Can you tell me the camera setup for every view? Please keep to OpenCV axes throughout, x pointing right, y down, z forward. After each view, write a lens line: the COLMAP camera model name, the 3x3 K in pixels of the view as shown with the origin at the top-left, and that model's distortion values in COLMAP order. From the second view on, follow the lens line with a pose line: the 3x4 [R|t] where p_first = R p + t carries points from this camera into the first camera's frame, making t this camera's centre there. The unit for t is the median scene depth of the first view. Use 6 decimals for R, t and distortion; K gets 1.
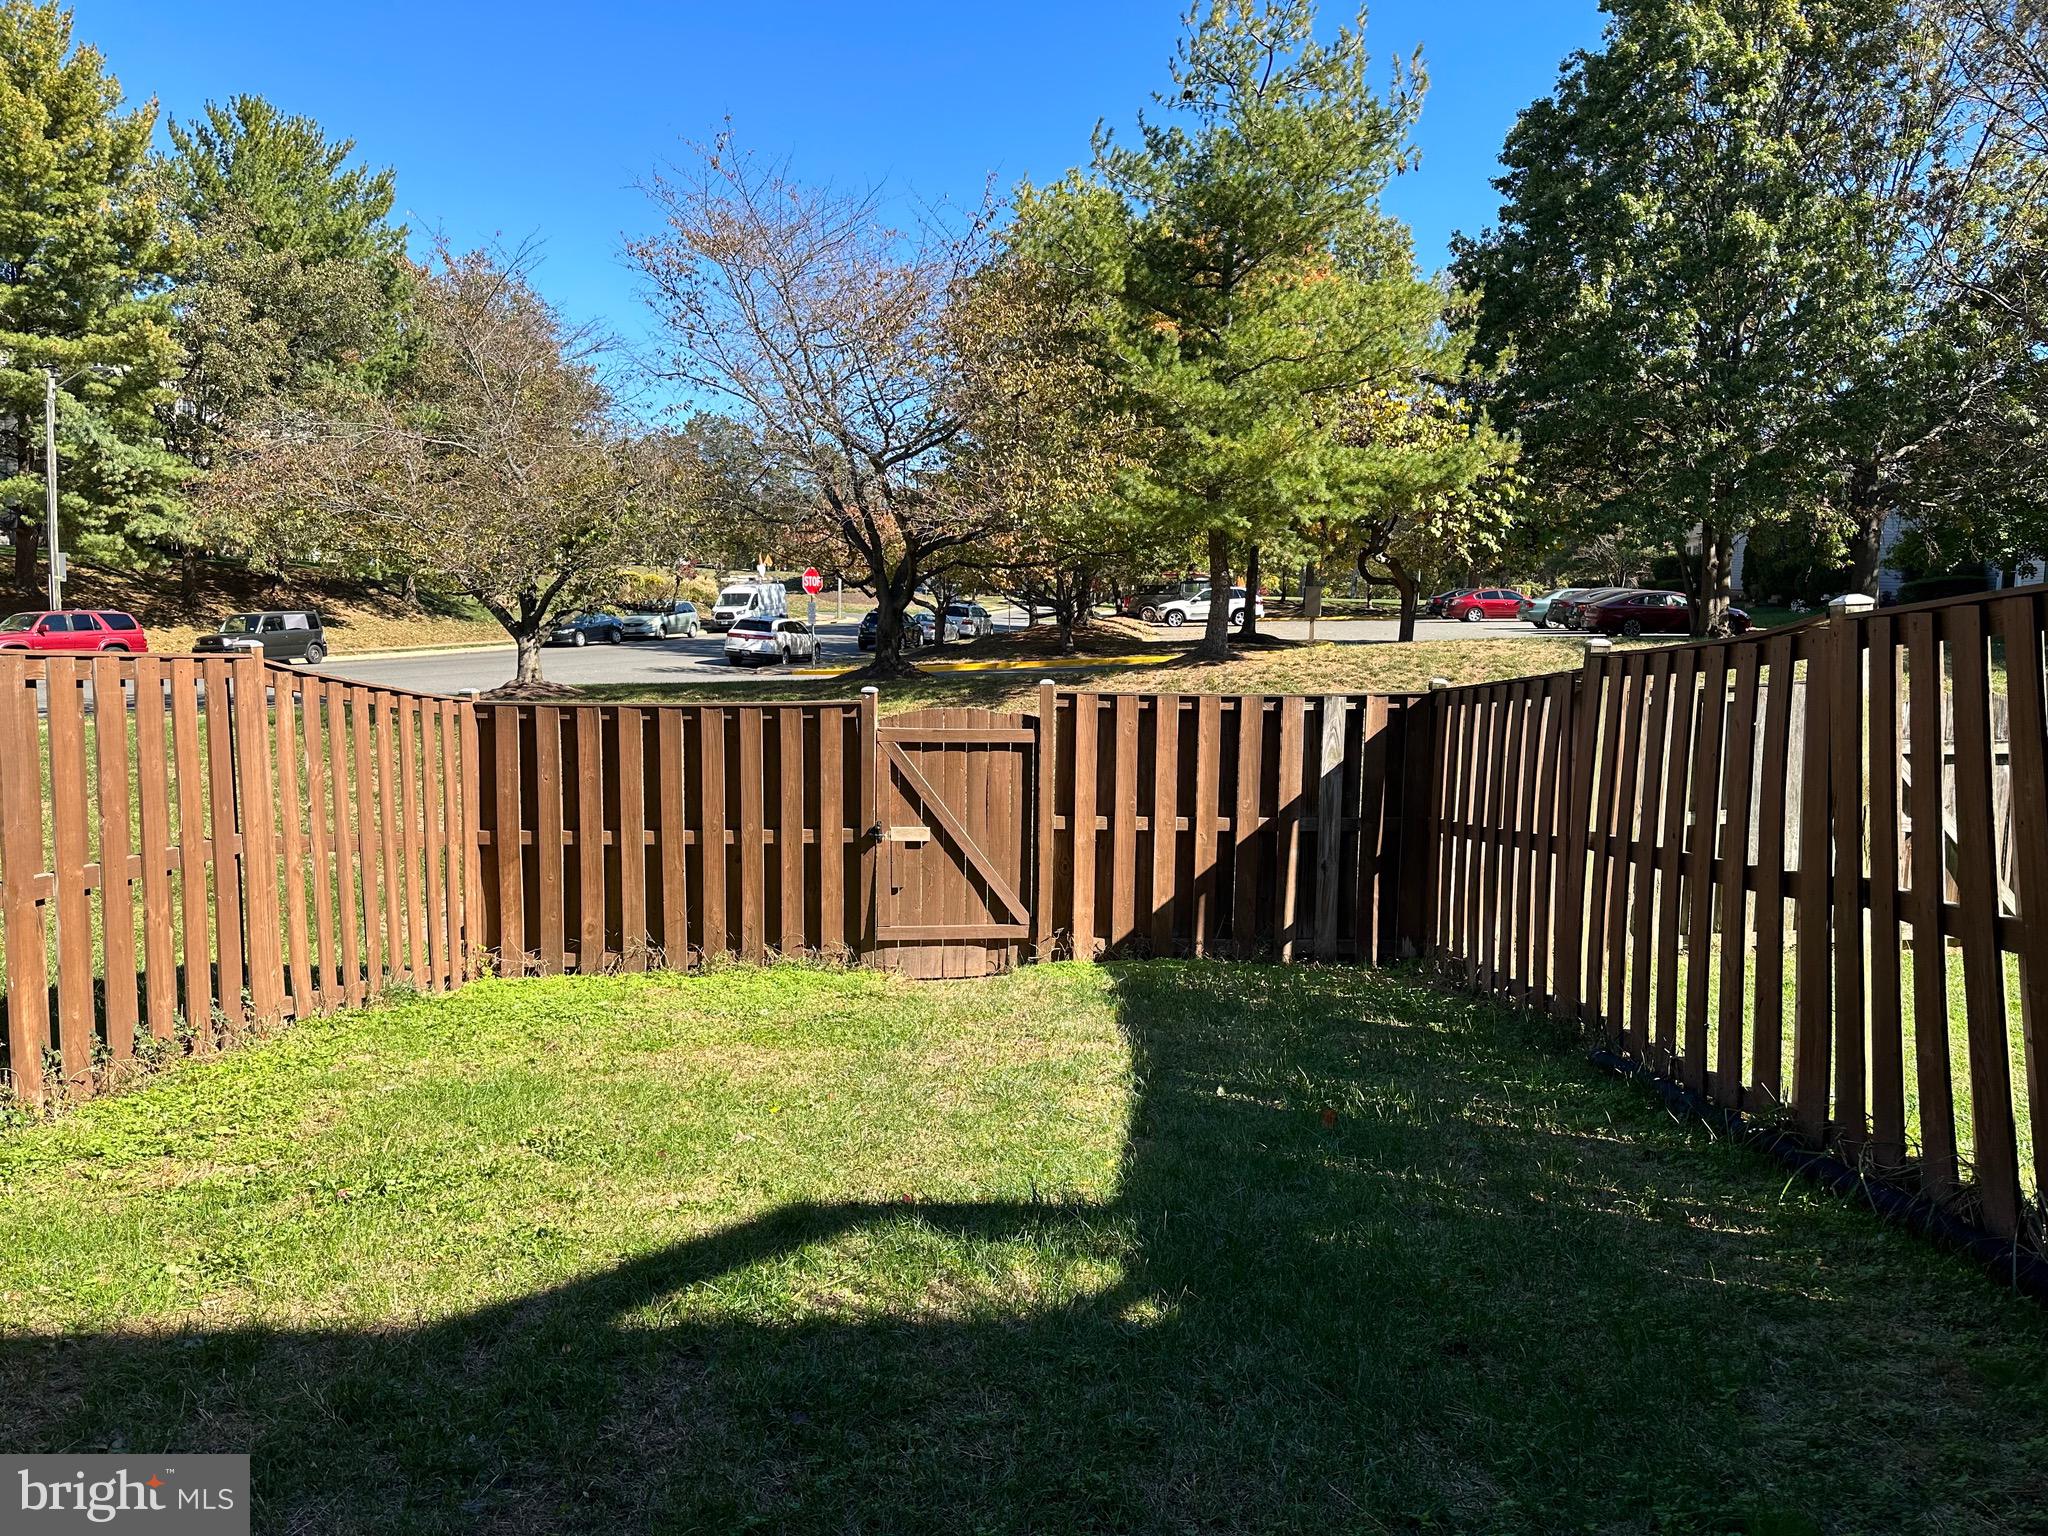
lens RADIAL K [[1425.9, 0, 1030.4], [0, 1425.9, 764.7], [0, 0, 1]] dist [0.023258, -0.035925]
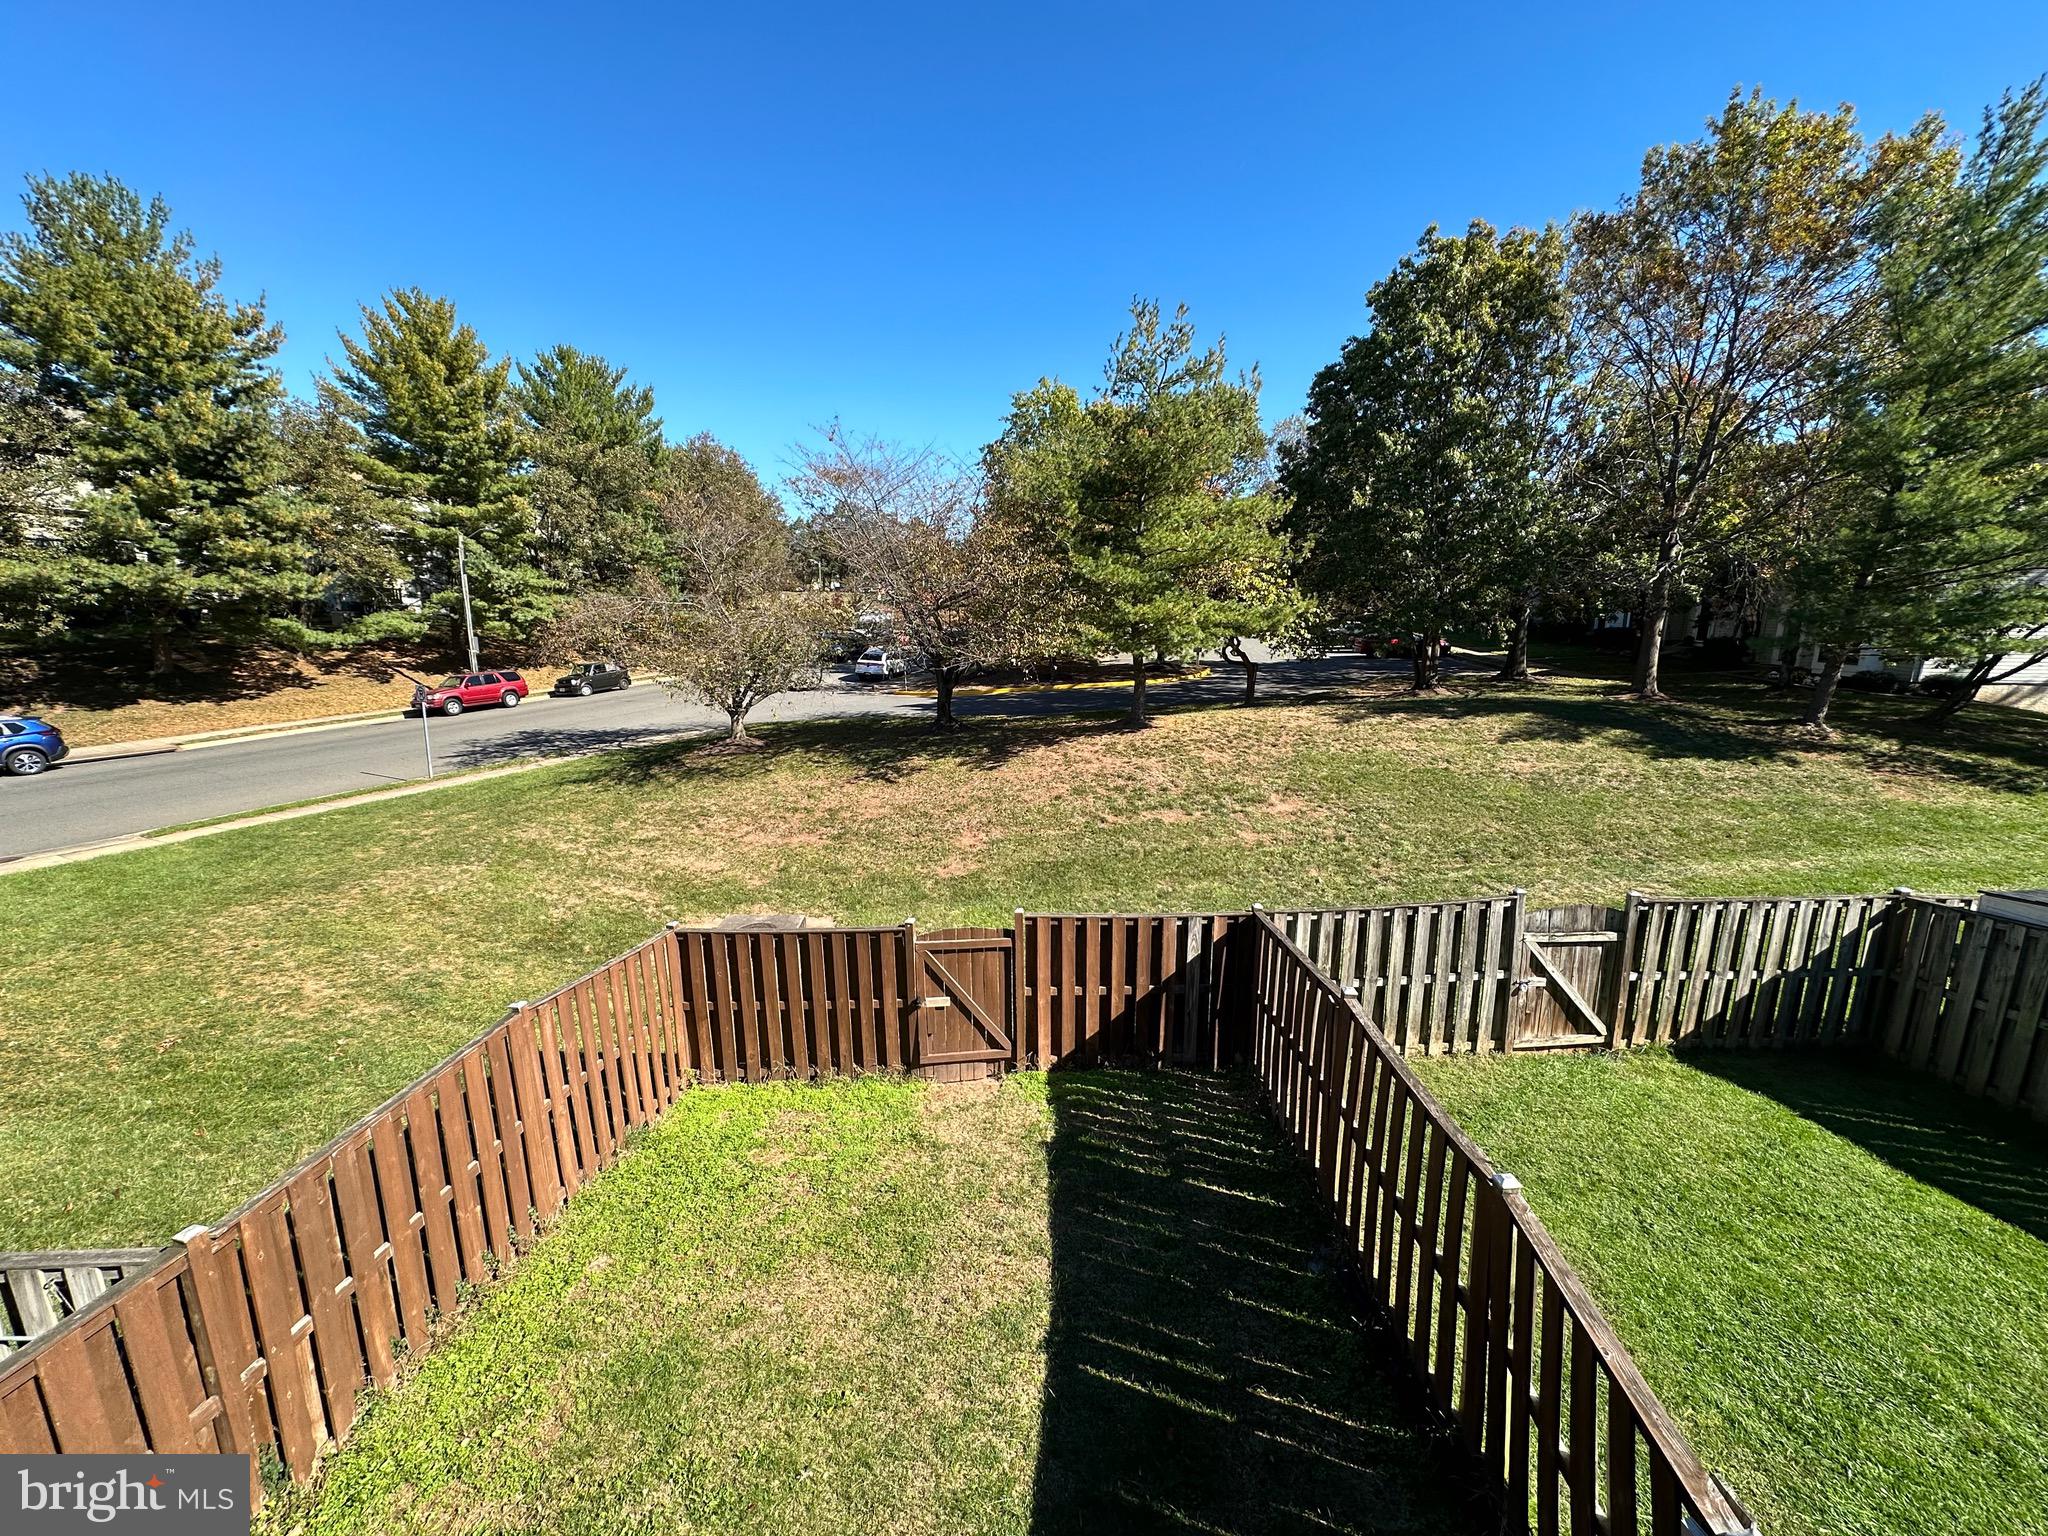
lens RADIAL K [[812.2, 0, 1021.2], [0, 812.2, 776.3], [0, 0, 1]] dist [-0.013798, 0.002579]
pose [[0.999579, -0.019214, -0.021753, 0.036942], [0.021191, 0.995286, 0.094645, -0.294224], [0.019832, -0.095066, 0.995273, 0.085775]]
